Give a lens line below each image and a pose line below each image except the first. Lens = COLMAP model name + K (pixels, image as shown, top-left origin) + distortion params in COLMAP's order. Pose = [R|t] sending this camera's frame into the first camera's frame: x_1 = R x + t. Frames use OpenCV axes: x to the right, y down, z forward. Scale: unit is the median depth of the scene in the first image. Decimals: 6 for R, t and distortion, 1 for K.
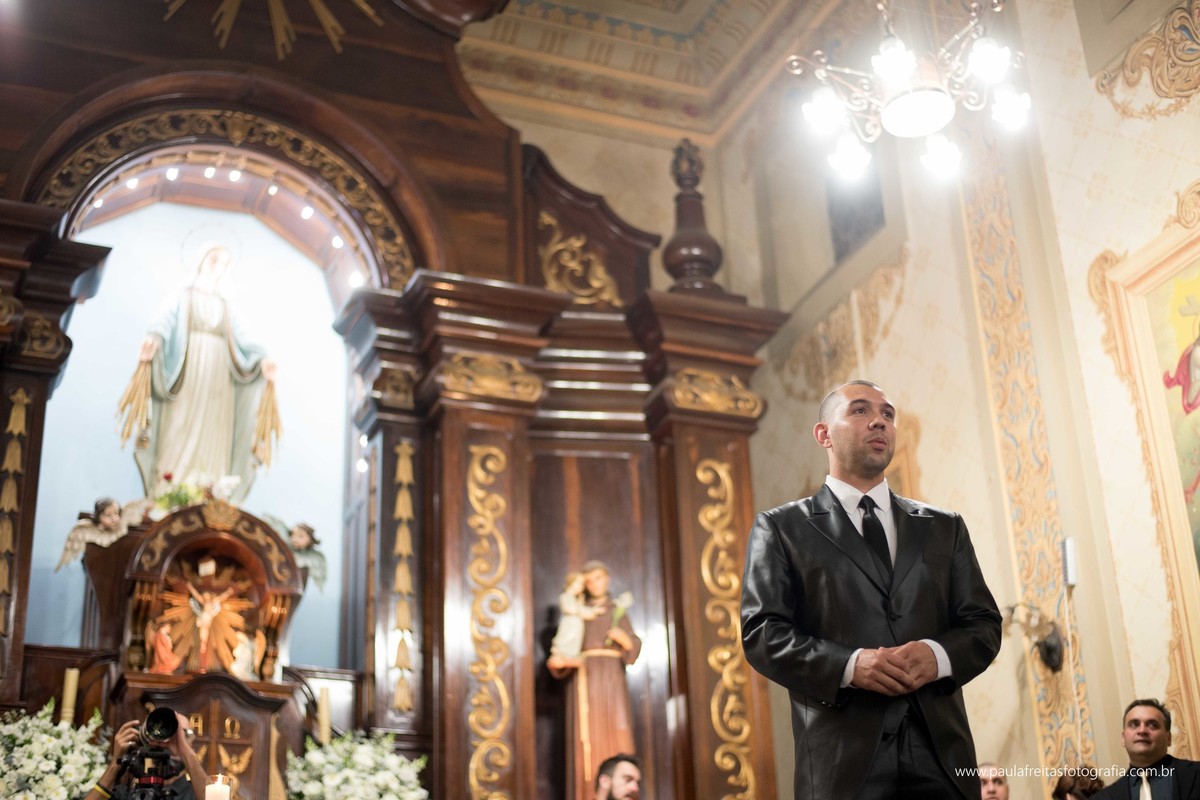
lens RADIAL K [[1734.9, 0, 600.0], [0, 1734.9, 400.0], [0, 0, 1]] dist [-0.108593, 0.049545]
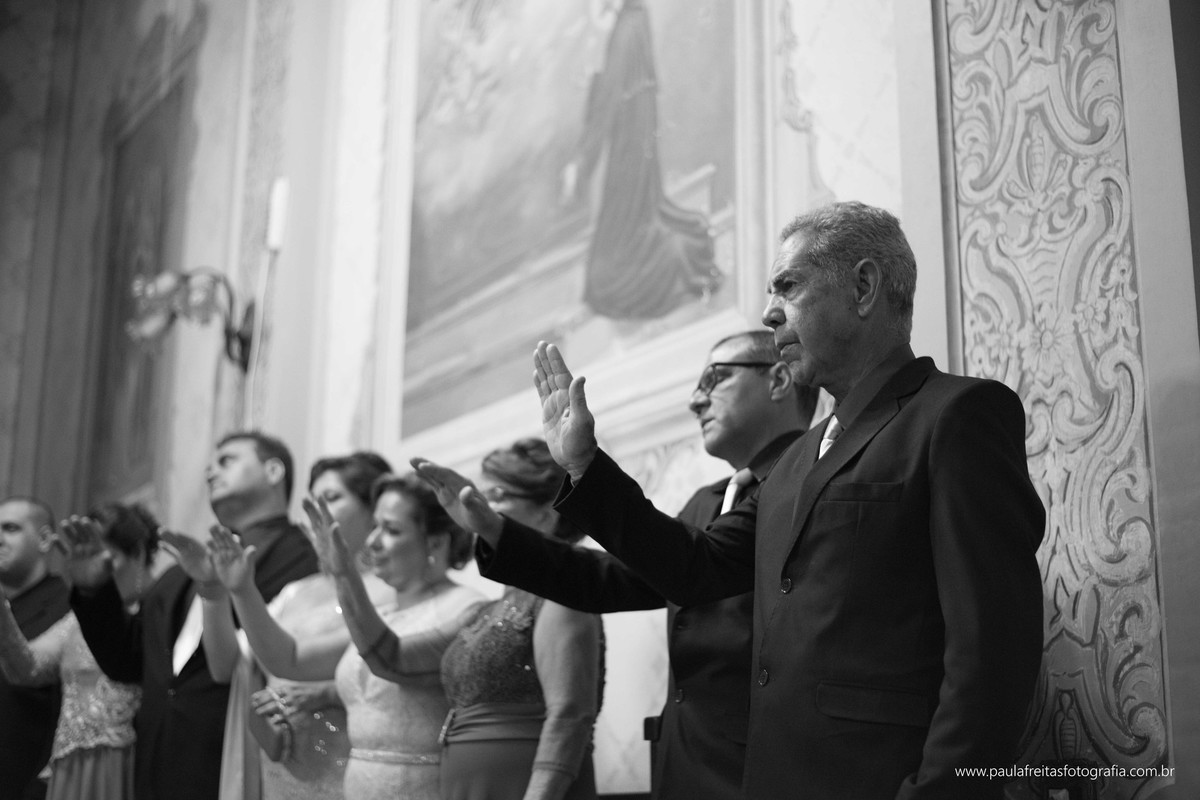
lens RADIAL K [[1734.9, 0, 600.0], [0, 1734.9, 400.0], [0, 0, 1]] dist [-0.108593, 0.049545]
pose [[0.986431, 0.084701, 0.140643, 0.260632], [-0.108615, 0.979062, 0.172163, 0.030207], [-0.123116, -0.185102, 0.974977, 0.267513]]
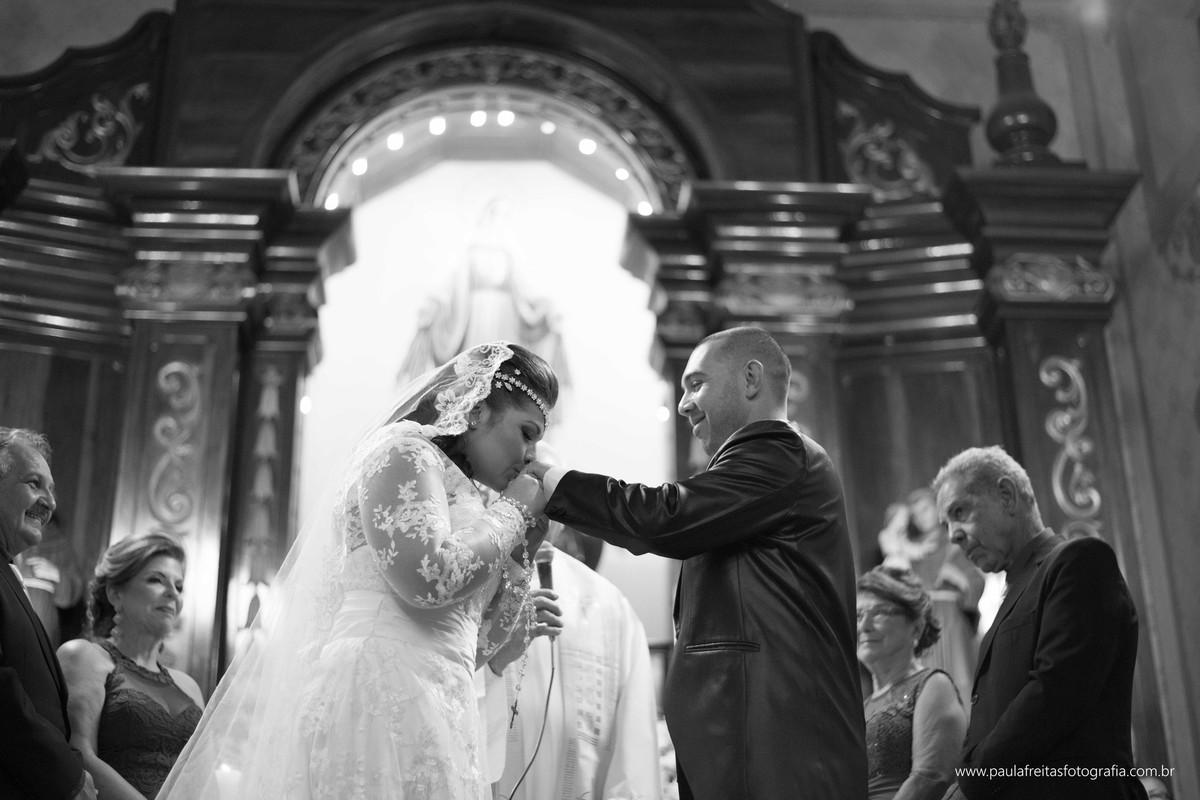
lens RADIAL K [[1734.9, 0, 600.0], [0, 1734.9, 400.0], [0, 0, 1]] dist [-0.108593, 0.049545]
pose [[0.944407, -0.115880, -0.307679, 0.109791], [0.117749, 0.992964, -0.012550, 0.039482], [0.306968, -0.024376, 0.951407, 0.141124]]
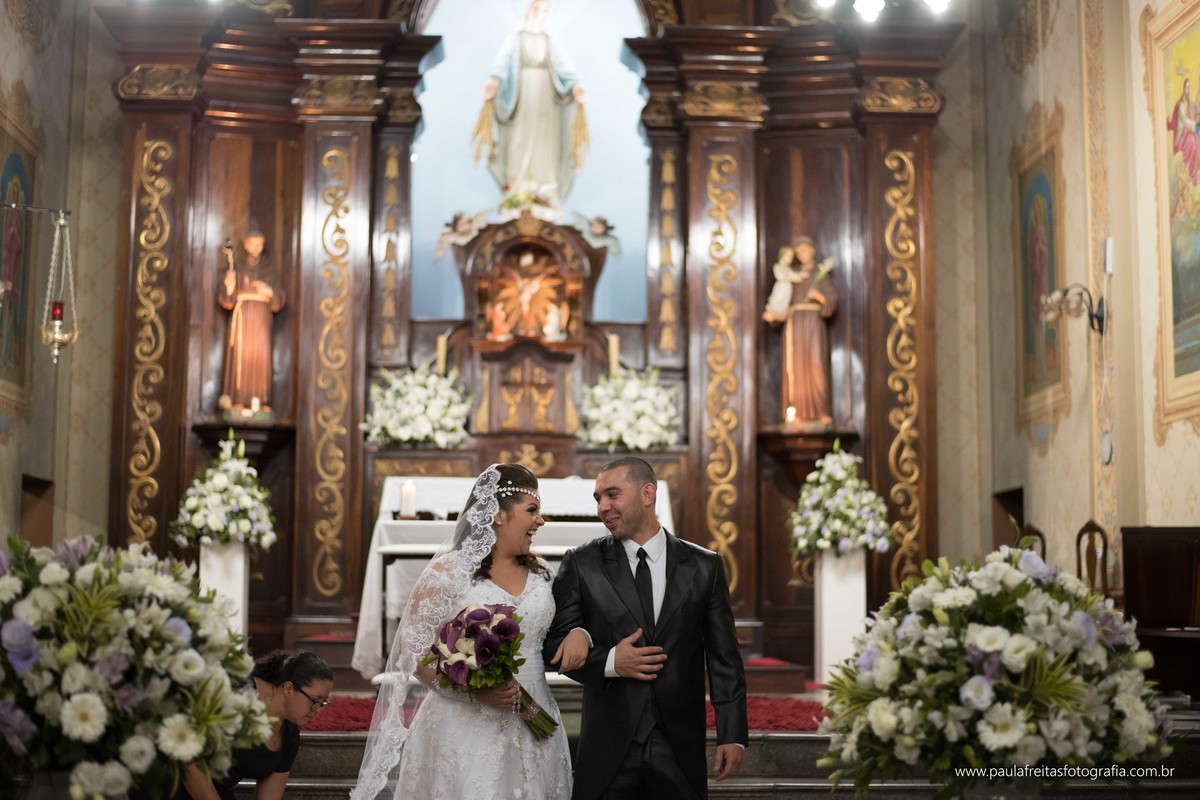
lens RADIAL K [[1734.9, 0, 600.0], [0, 1734.9, 400.0], [0, 0, 1]] dist [-0.108593, 0.049545]
pose [[0.931643, 0.004384, -0.363348, 0.327556], [0.113292, 0.946582, 0.301908, -0.204097], [0.345262, -0.322434, 0.881380, -0.274379]]
